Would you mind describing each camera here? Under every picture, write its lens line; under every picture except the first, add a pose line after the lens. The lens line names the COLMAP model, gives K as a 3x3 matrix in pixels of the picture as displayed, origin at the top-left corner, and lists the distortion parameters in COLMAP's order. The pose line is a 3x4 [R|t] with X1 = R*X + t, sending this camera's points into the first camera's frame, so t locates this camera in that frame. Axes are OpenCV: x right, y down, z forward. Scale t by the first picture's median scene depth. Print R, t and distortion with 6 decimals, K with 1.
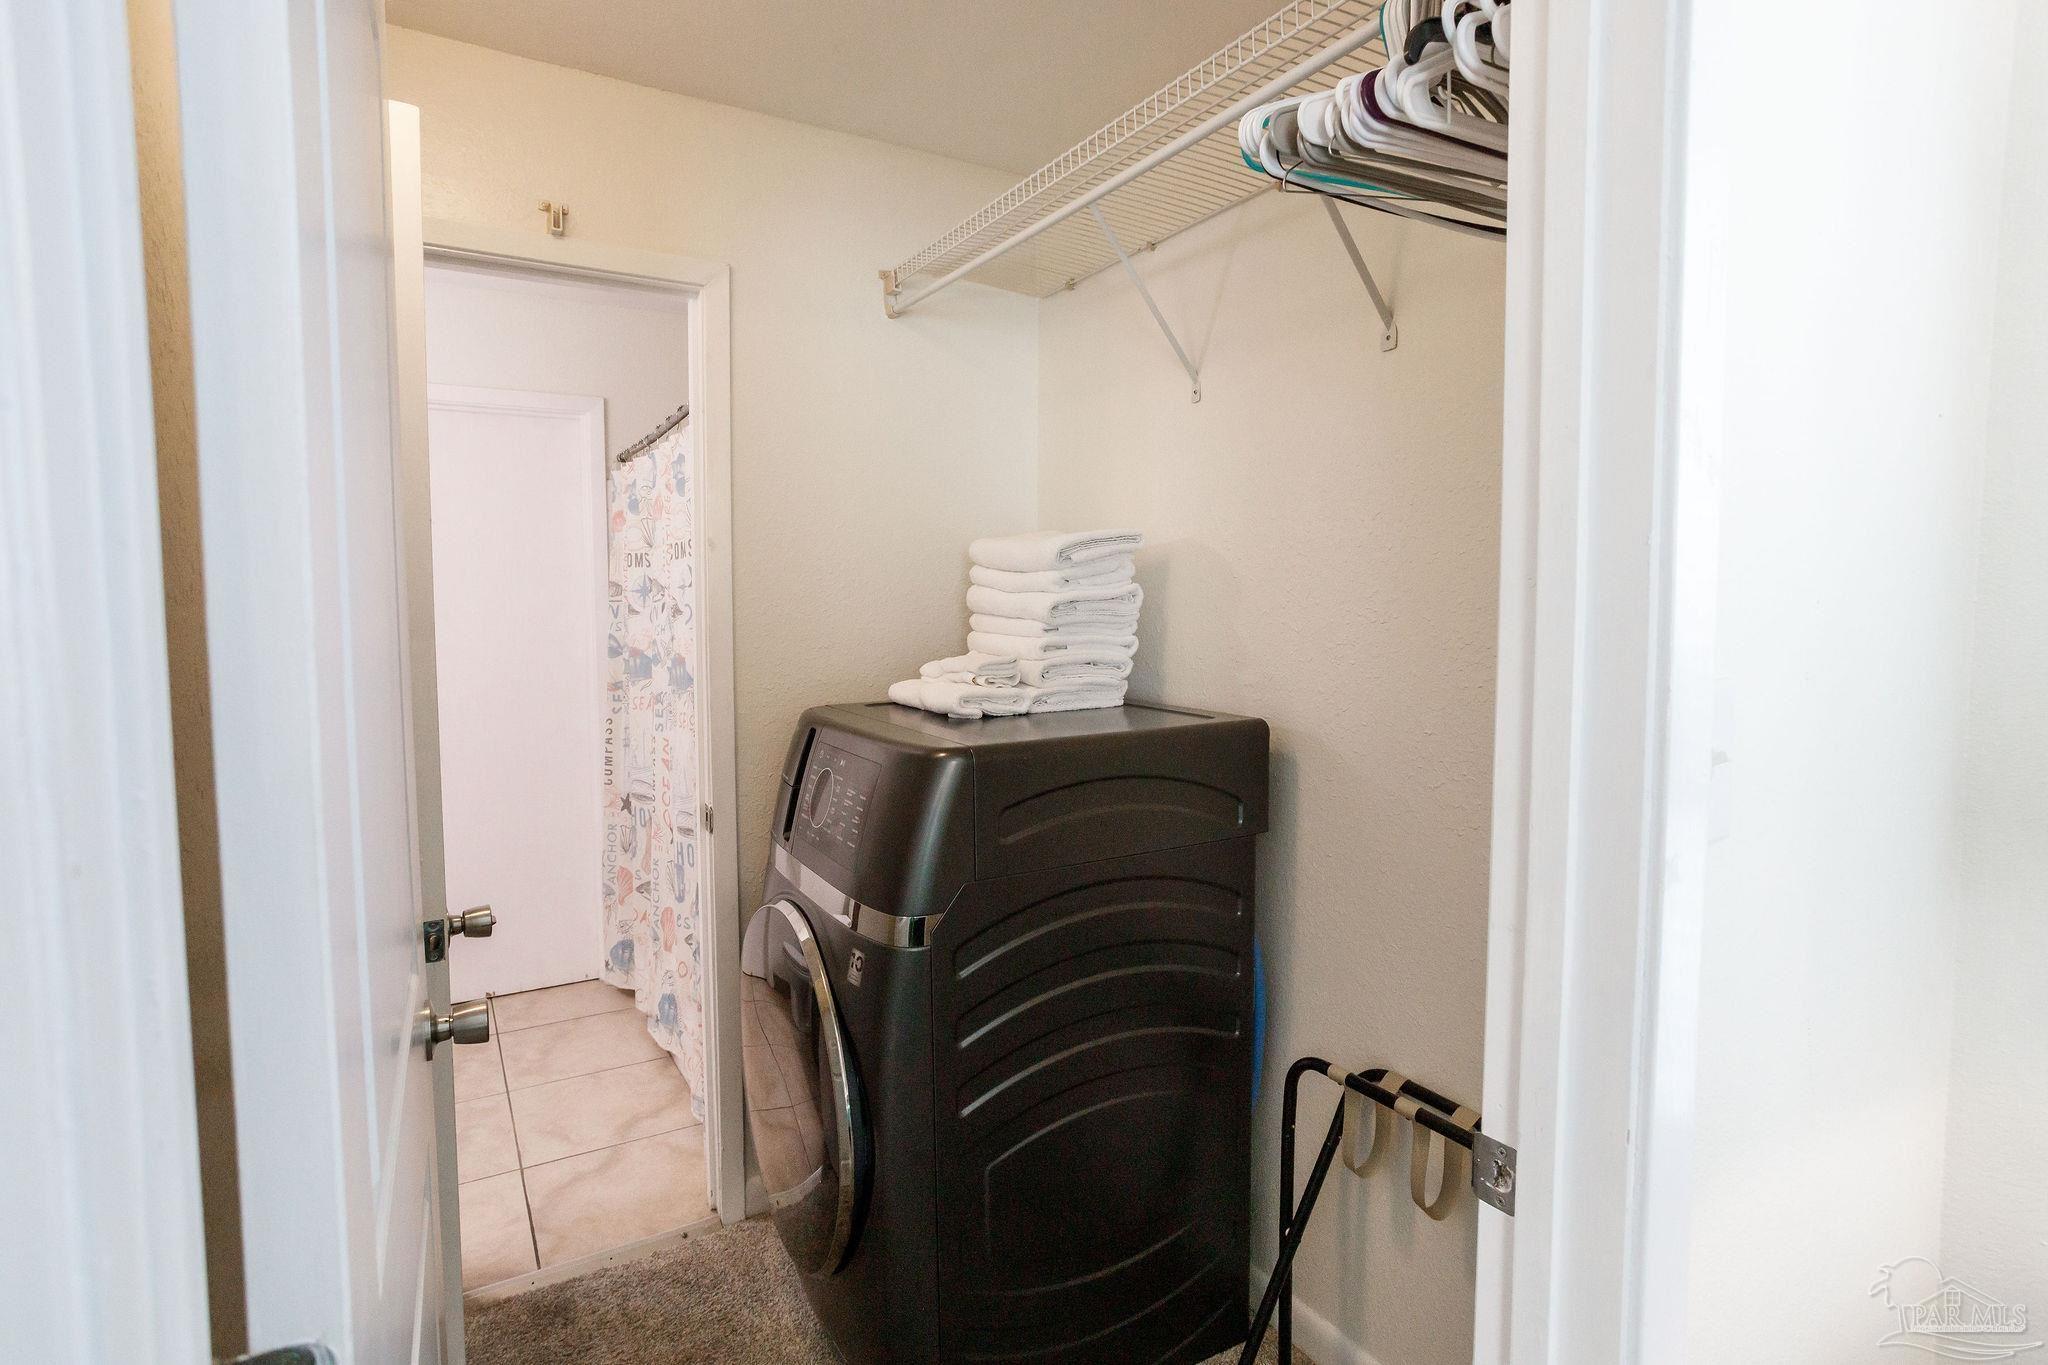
lens RADIAL K [[1011.0, 0, 1026.6], [0, 1011.0, 663.9], [0, 0, 1]] dist [-0.041523, 0.000649]
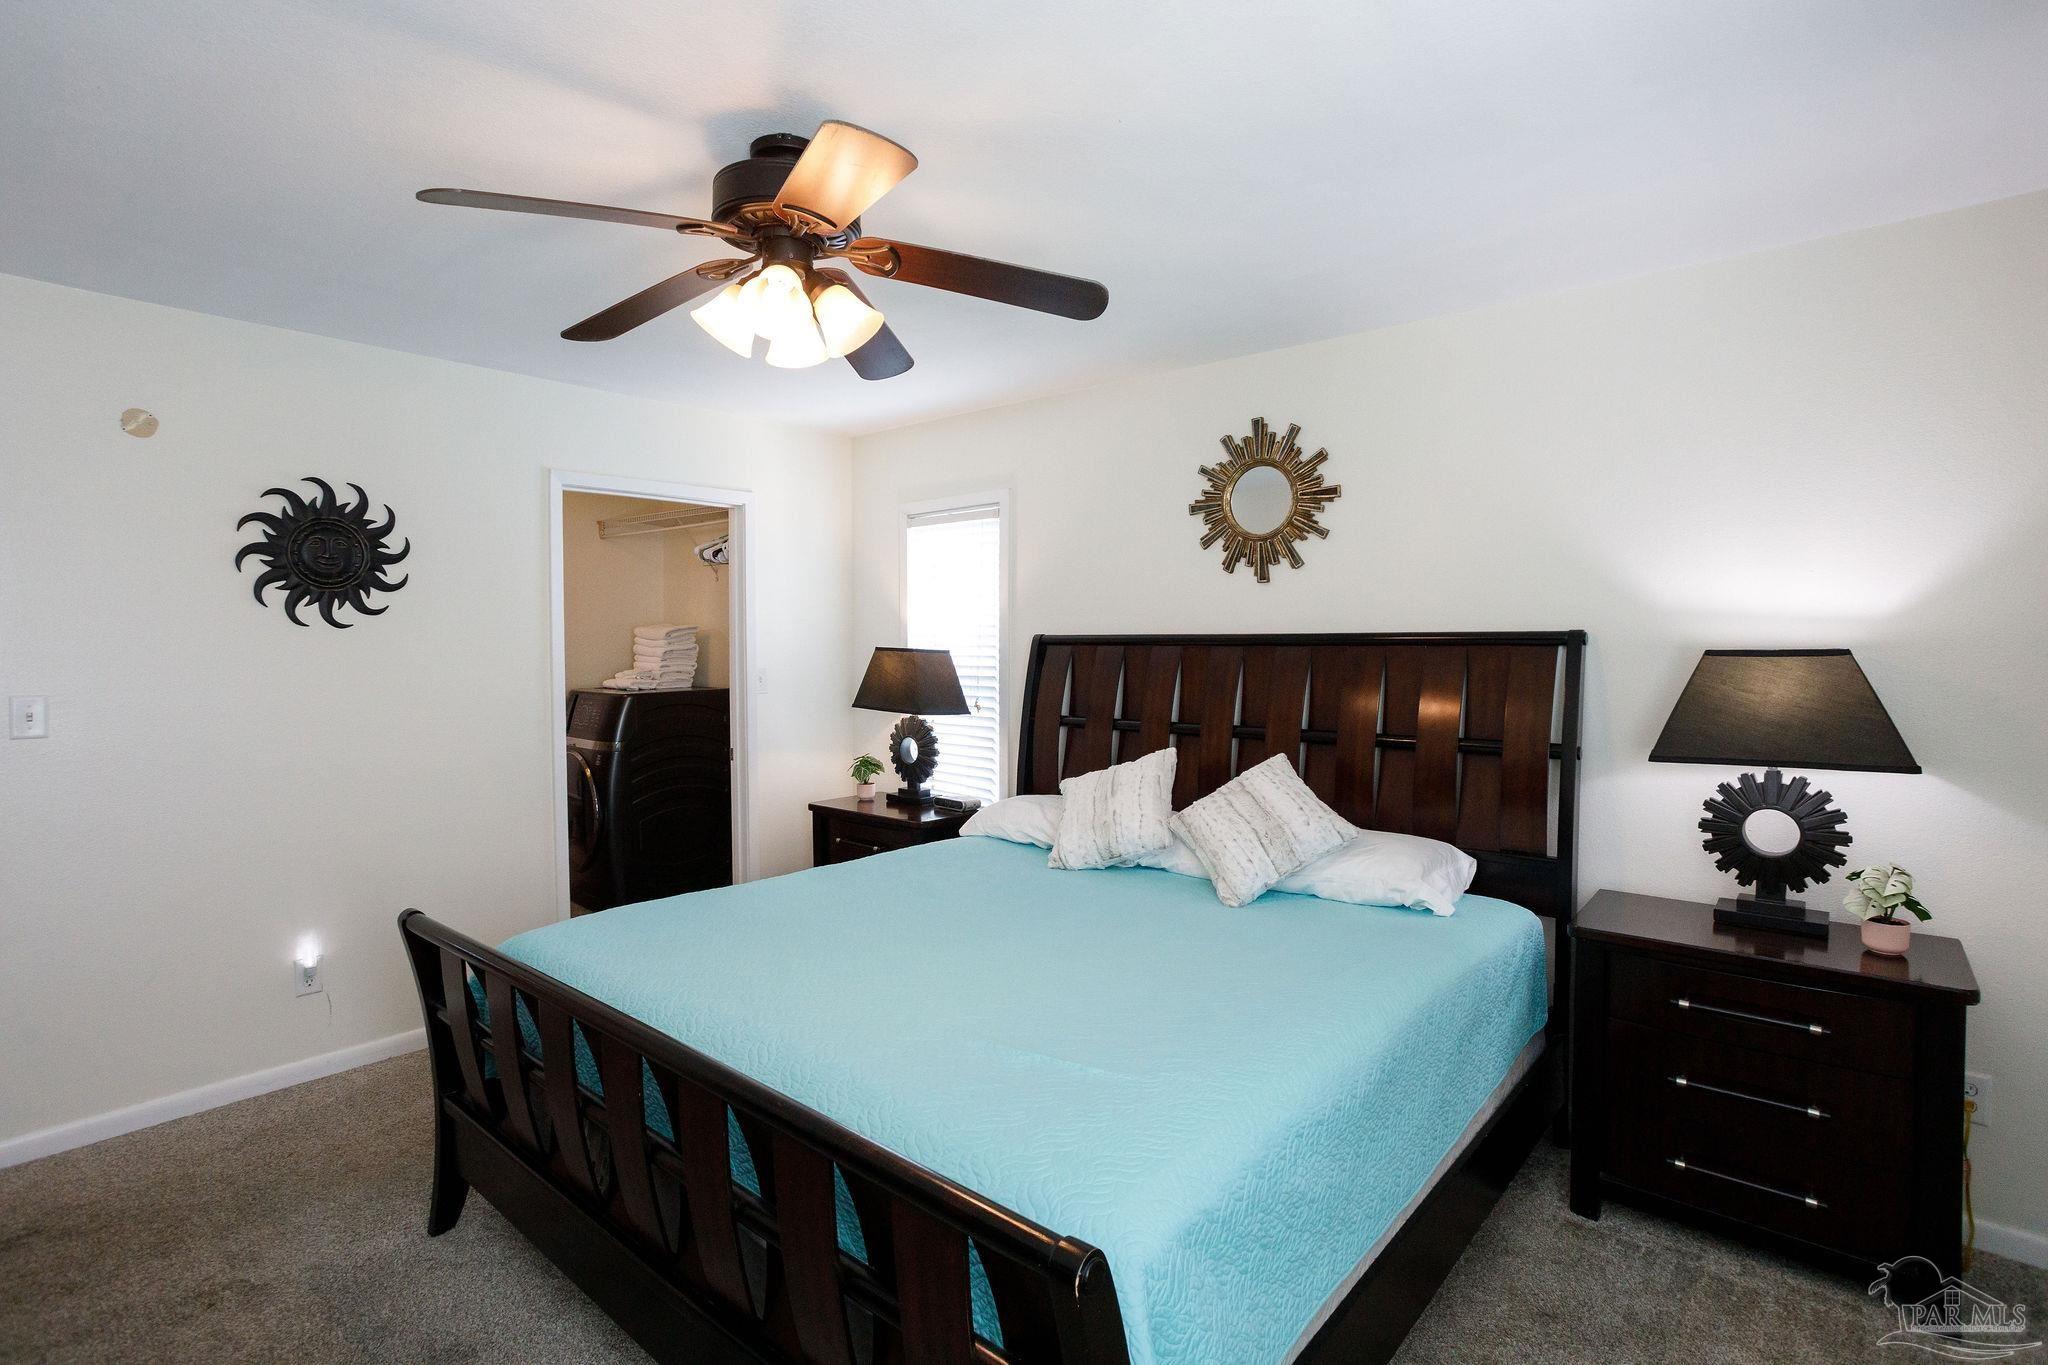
lens RADIAL K [[1011.0, 0, 1026.6], [0, 1011.0, 663.9], [0, 0, 1]] dist [-0.041523, 0.000649]
pose [[0.952162, -0.009863, 0.305434, 0.132178], [0.022731, 0.998996, -0.038602, 0.109714], [-0.304747, 0.043698, 0.951430, -2.030495]]
